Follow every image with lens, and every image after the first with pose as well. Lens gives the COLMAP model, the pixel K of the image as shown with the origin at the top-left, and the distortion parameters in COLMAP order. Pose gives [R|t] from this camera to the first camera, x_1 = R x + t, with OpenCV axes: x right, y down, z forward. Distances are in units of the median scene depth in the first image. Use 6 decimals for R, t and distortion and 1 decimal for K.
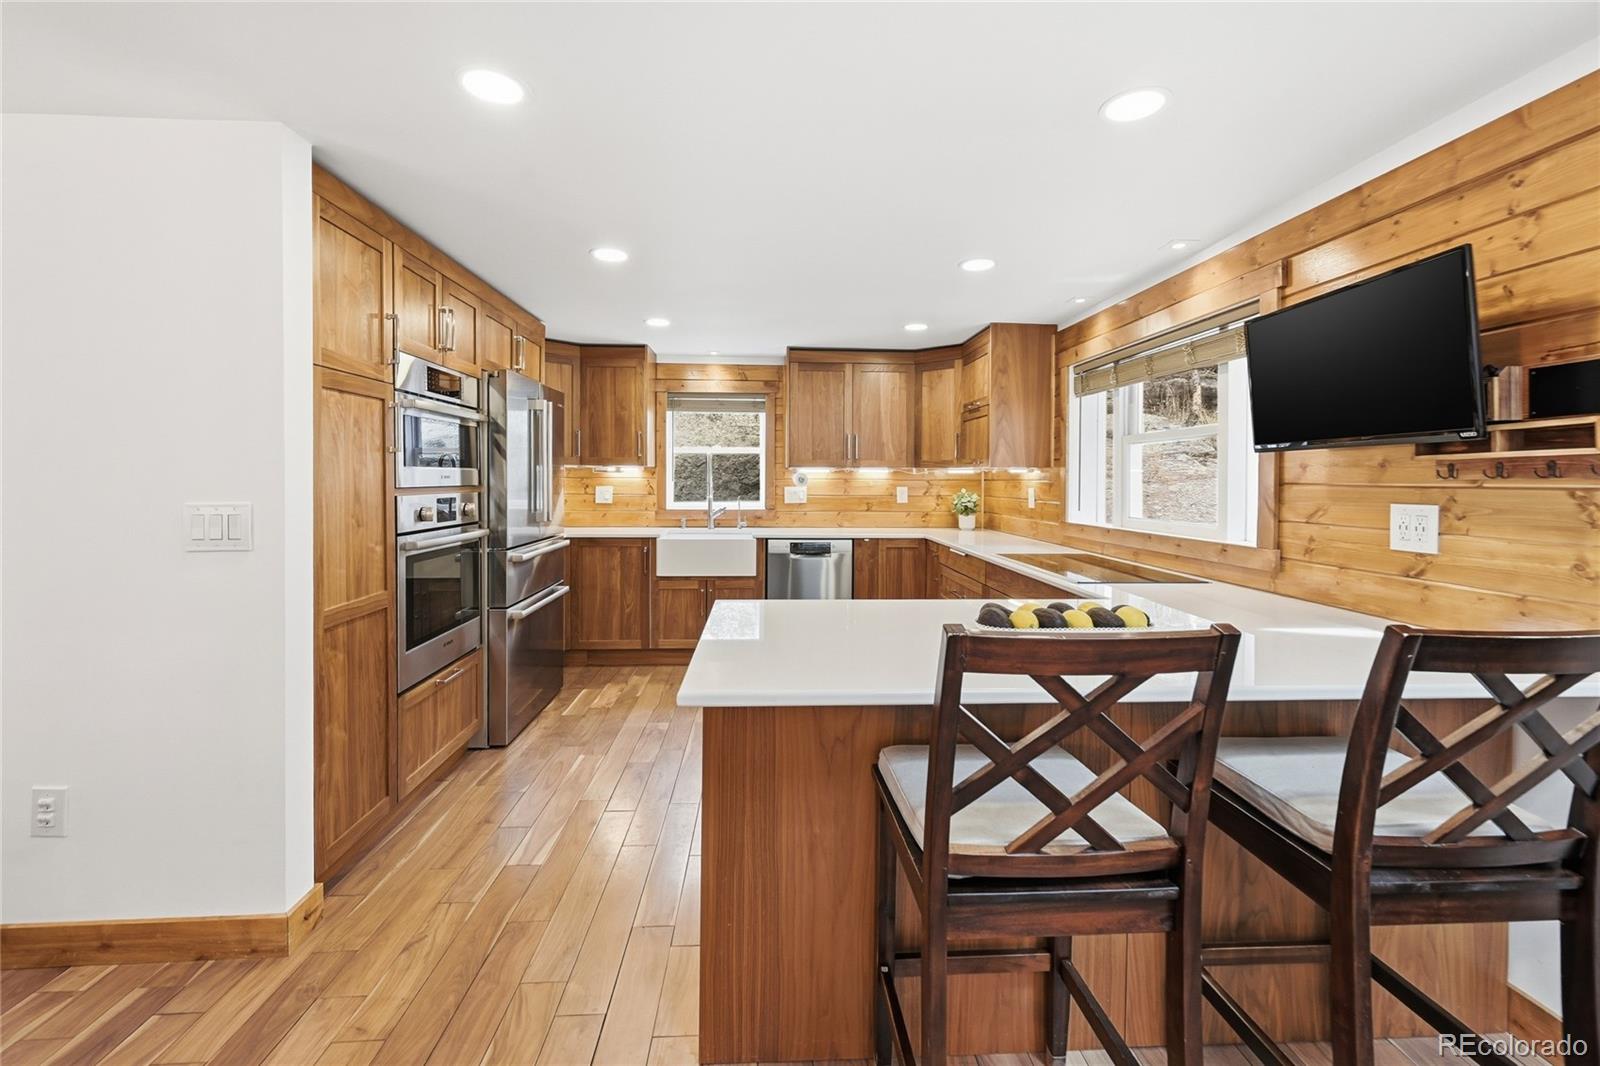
lens RADIAL K [[664.4, 0, 803.9], [0, 664.4, 487.6], [0, 0, 1]] dist [-0.000514, 0.000026]
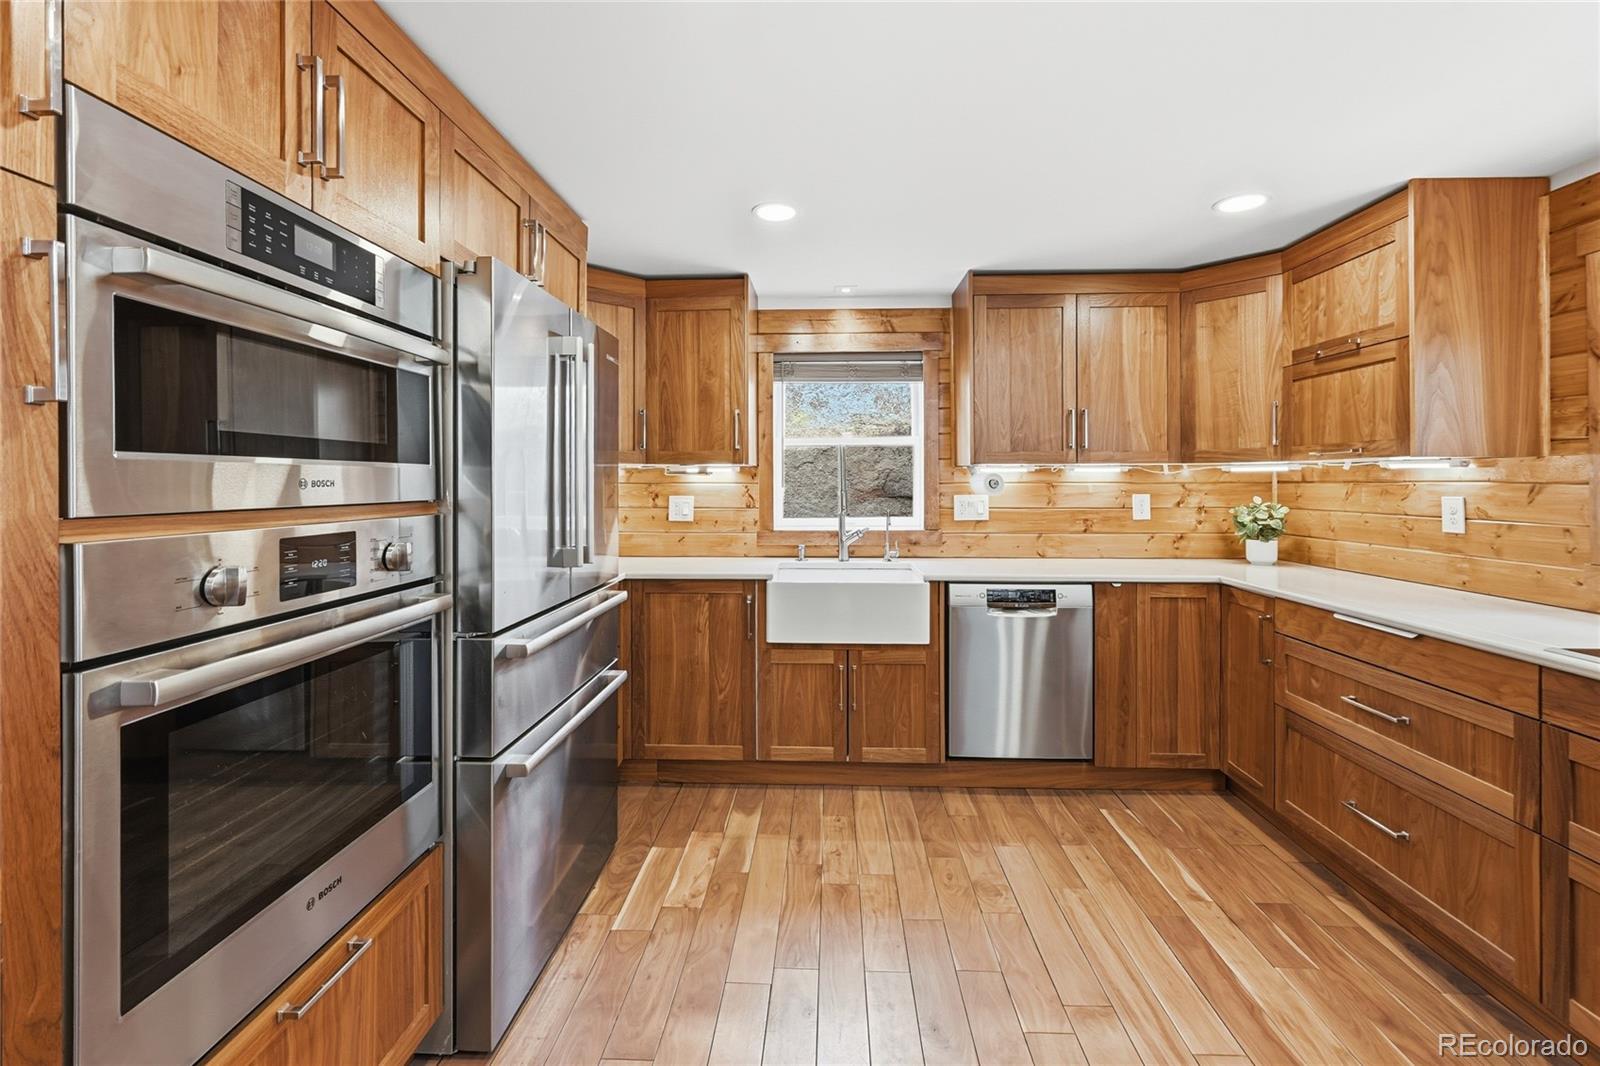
lens RADIAL K [[680.8, 0, 804.6], [0, 680.8, 479.8], [0, 0, 1]] dist [-0.001280, -0.000034]
pose [[0.994814, -0.007841, -0.101409, -0.124862], [0.005988, 0.999810, -0.018568, -0.005385], [0.101535, 0.017865, 0.994672, 0.383074]]
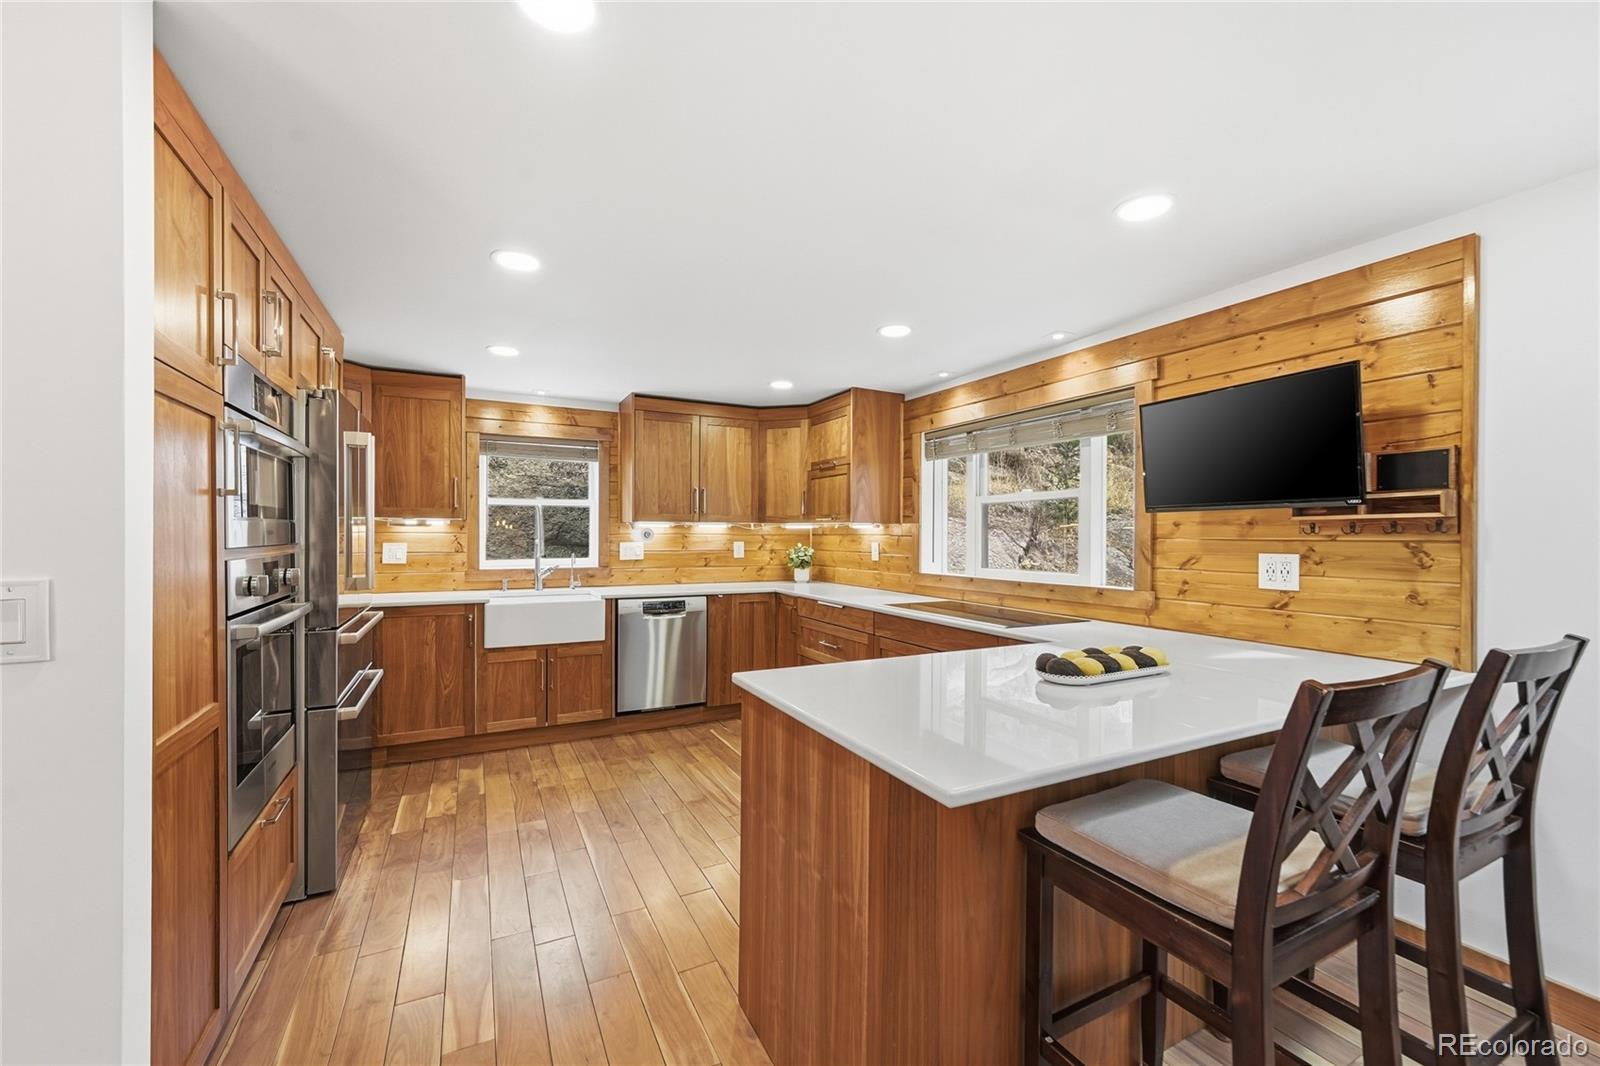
lens RADIAL K [[637.5, 0, 804.4], [0, 637.5, 537.9], [0, 0, 1]] dist [0.000165, 0.000138]
pose [[0.914441, -0.003253, 0.404706, -0.181225], [0.005659, 0.999973, -0.004749, -0.002126], [-0.404679, 0.006632, 0.914435, 0.089353]]
